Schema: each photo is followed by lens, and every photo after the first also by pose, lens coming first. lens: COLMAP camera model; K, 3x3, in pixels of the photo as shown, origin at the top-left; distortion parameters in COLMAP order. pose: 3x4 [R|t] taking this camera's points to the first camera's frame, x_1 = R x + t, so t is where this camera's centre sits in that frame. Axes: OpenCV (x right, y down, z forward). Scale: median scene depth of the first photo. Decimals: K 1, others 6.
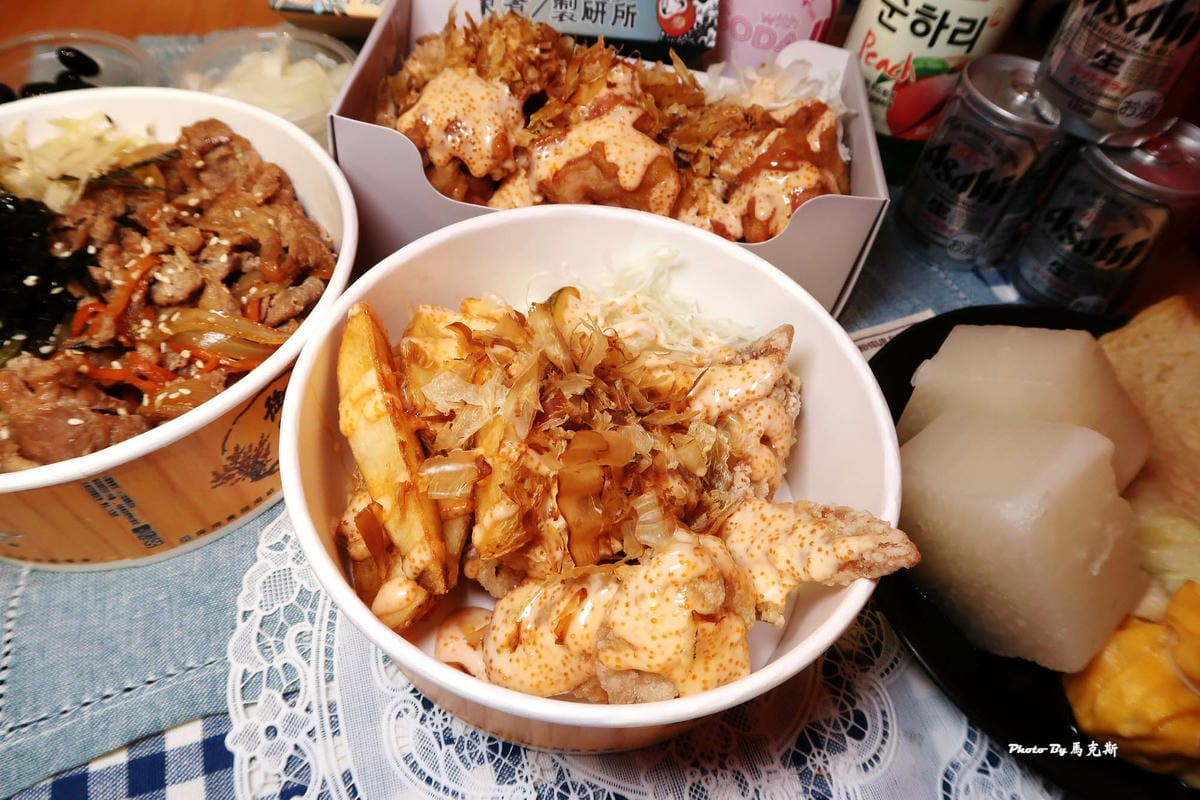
lens RADIAL K [[841.0, 0, 595.8], [0, 841.0, 390.6], [0, 0, 1]] dist [-0.011686, 0.004067]
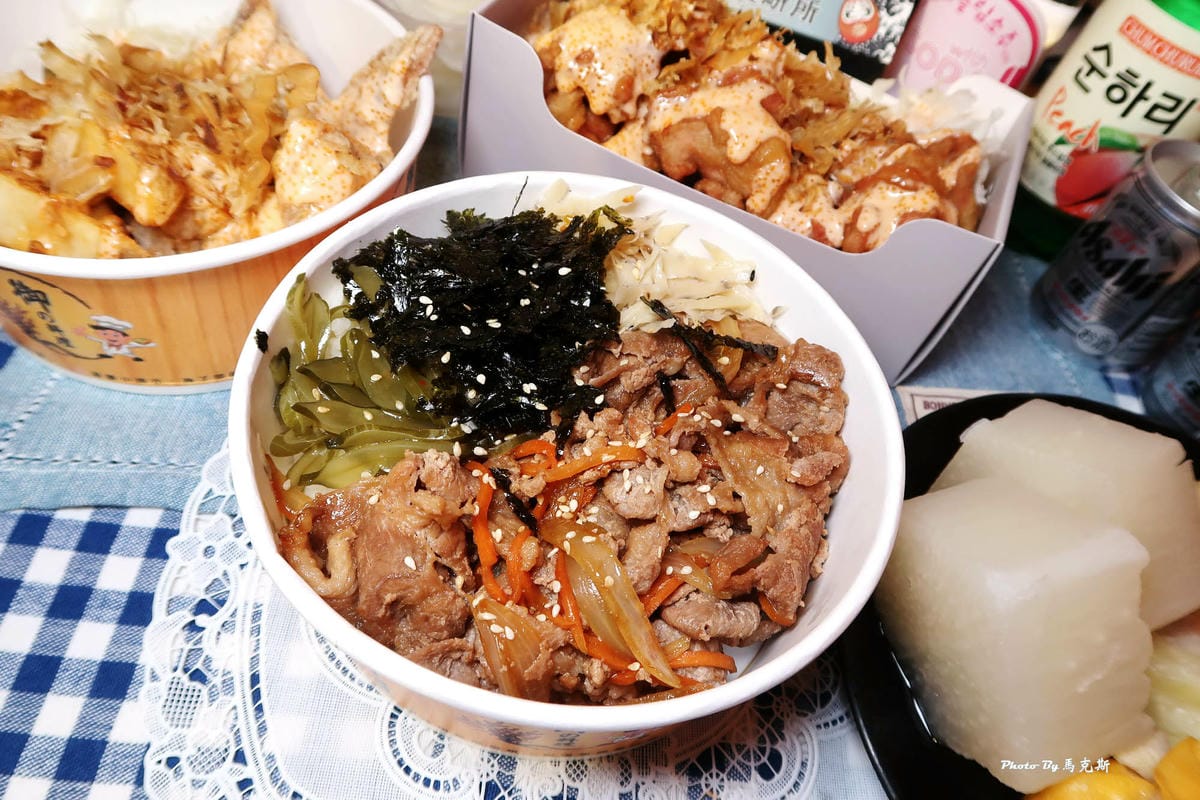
lens RADIAL K [[835.9, 0, 596.8], [0, 835.9, 389.1], [0, 0, 1]] dist [-0.010881, 0.003080]
pose [[0.934785, 0.307251, -0.178249, 0.138326], [-0.312618, 0.949876, -0.002133, 0.059405], [0.168659, 0.057718, 0.983983, 0.038363]]
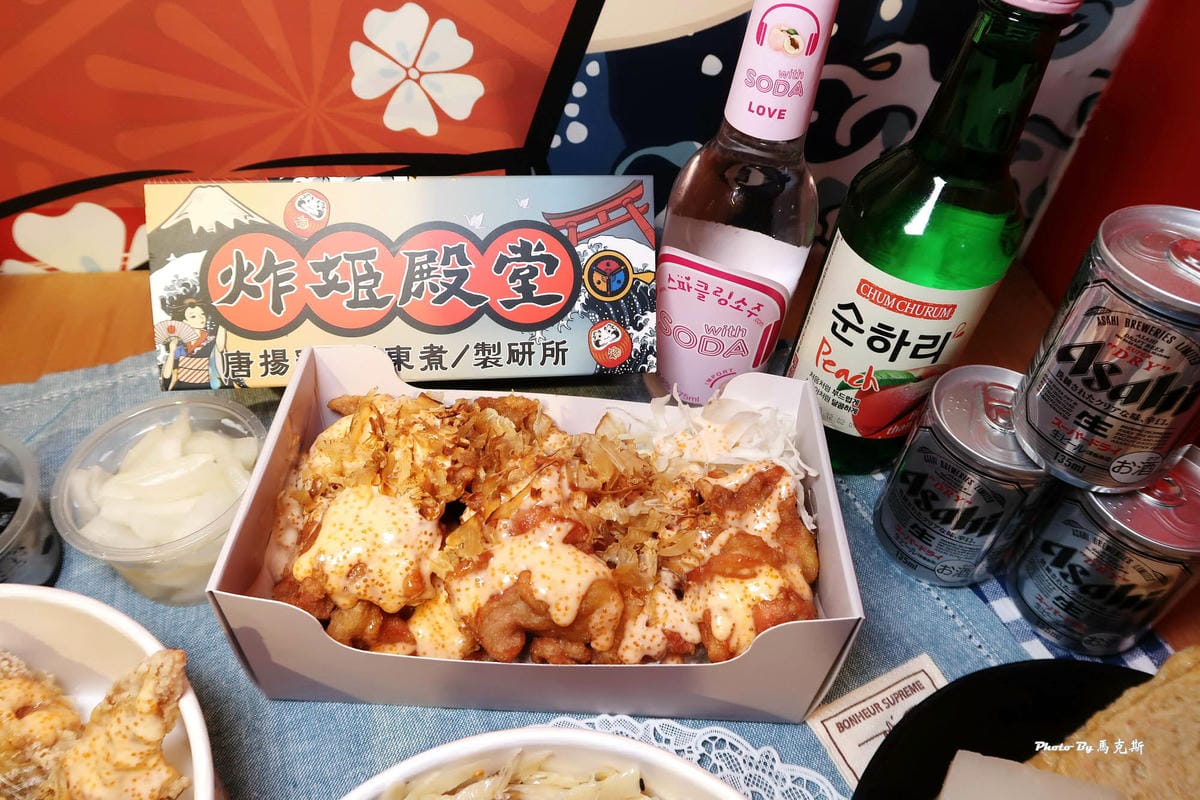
lens RADIAL K [[841.0, 0, 595.8], [0, 841.0, 390.6], [0, 0, 1]] dist [-0.011686, 0.004067]
pose [[0.996246, -0.086552, 0.001874, 0.088364], [0.086375, 0.992289, -0.088896, -0.383380], [0.005835, 0.088725, 0.996039, 0.111236]]
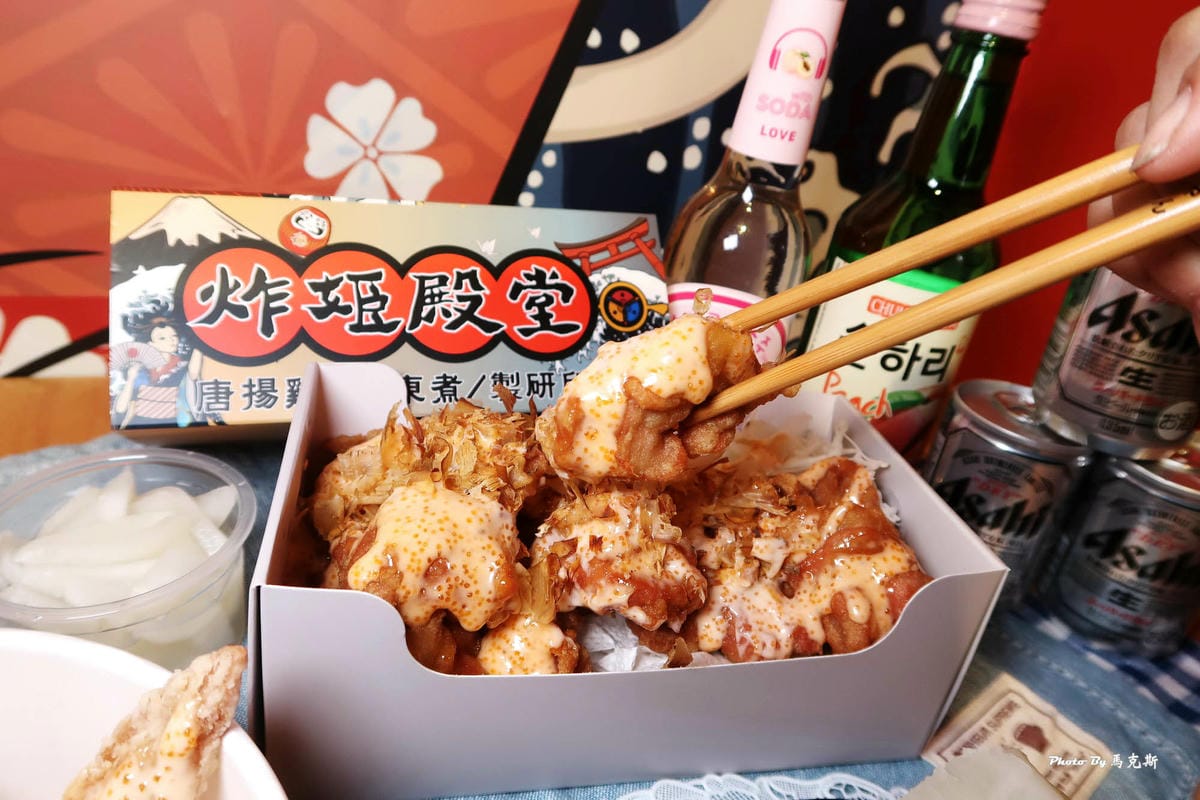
lens RADIAL K [[835.9, 0, 596.8], [0, 835.9, 389.1], [0, 0, 1]] dist [-0.010881, 0.003080]
pose [[0.958368, -0.109504, 0.263704, -0.198819], [0.199442, 0.917628, -0.343776, -0.179659], [-0.204338, 0.382057, 0.901265, 0.288880]]
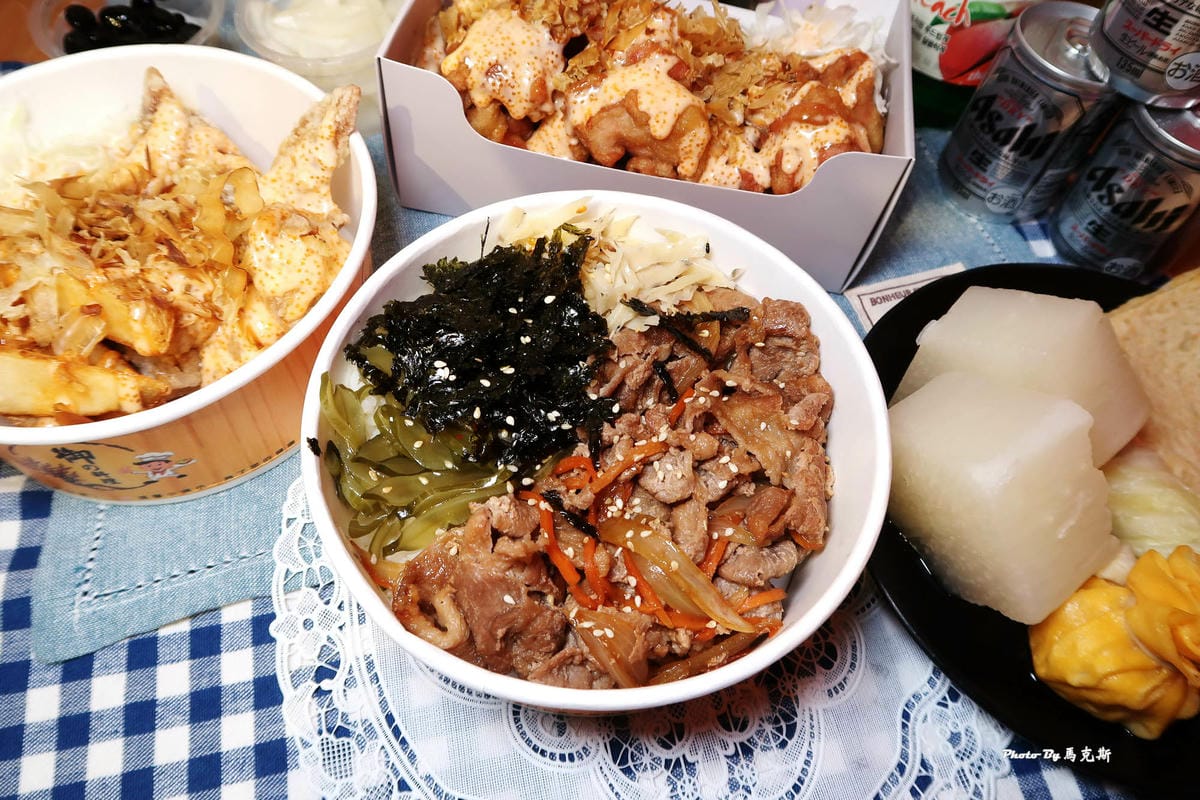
lens RADIAL K [[841.0, 0, 595.8], [0, 841.0, 390.6], [0, 0, 1]] dist [-0.011686, 0.004067]
pose [[0.995055, 0.061087, -0.078318, 0.059619], [-0.052001, 0.992209, 0.113217, -0.041977], [0.084624, -0.108584, 0.990479, -0.063177]]
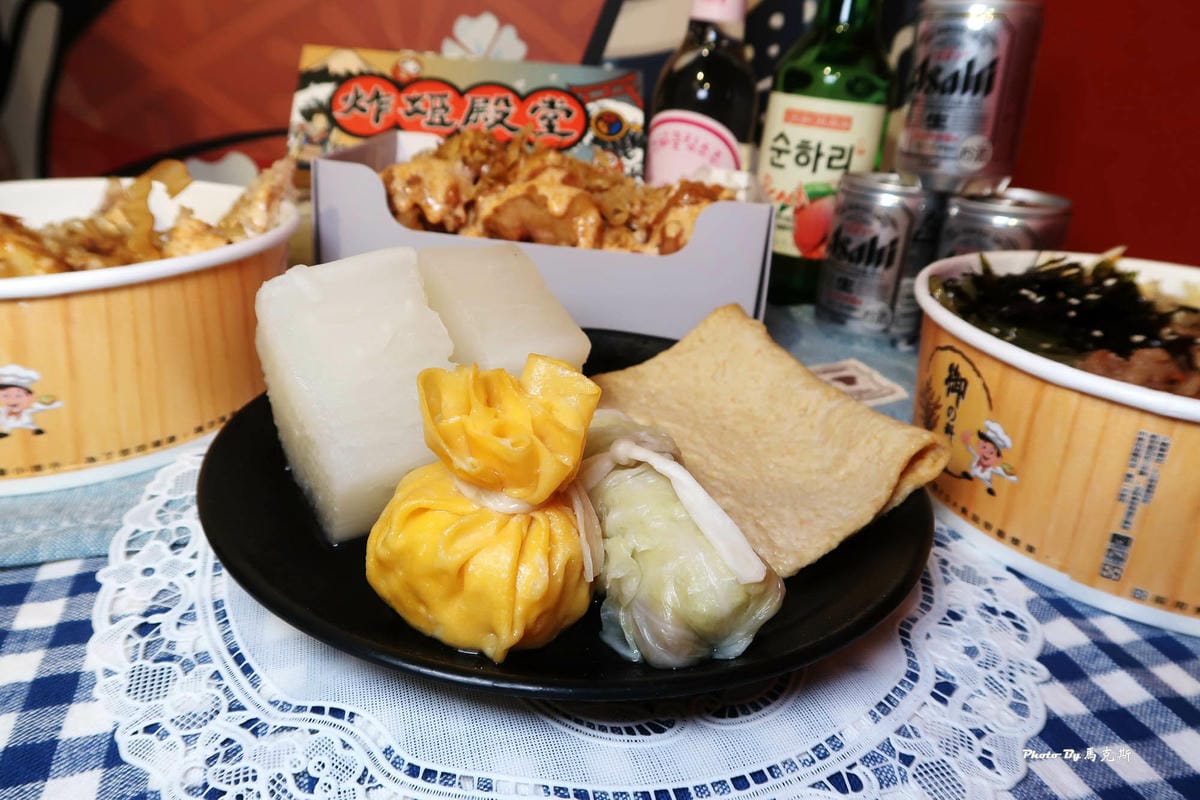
lens RADIAL K [[828.2, 0, 596.0], [0, 828.2, 376.9], [0, 0, 1]] dist [-0.008554, -0.025928]
pose [[0.999073, -0.040671, -0.014081, 0.098348], [0.028652, 0.872615, -0.487567, 0.514489], [0.032117, 0.486712, 0.872972, 0.085526]]
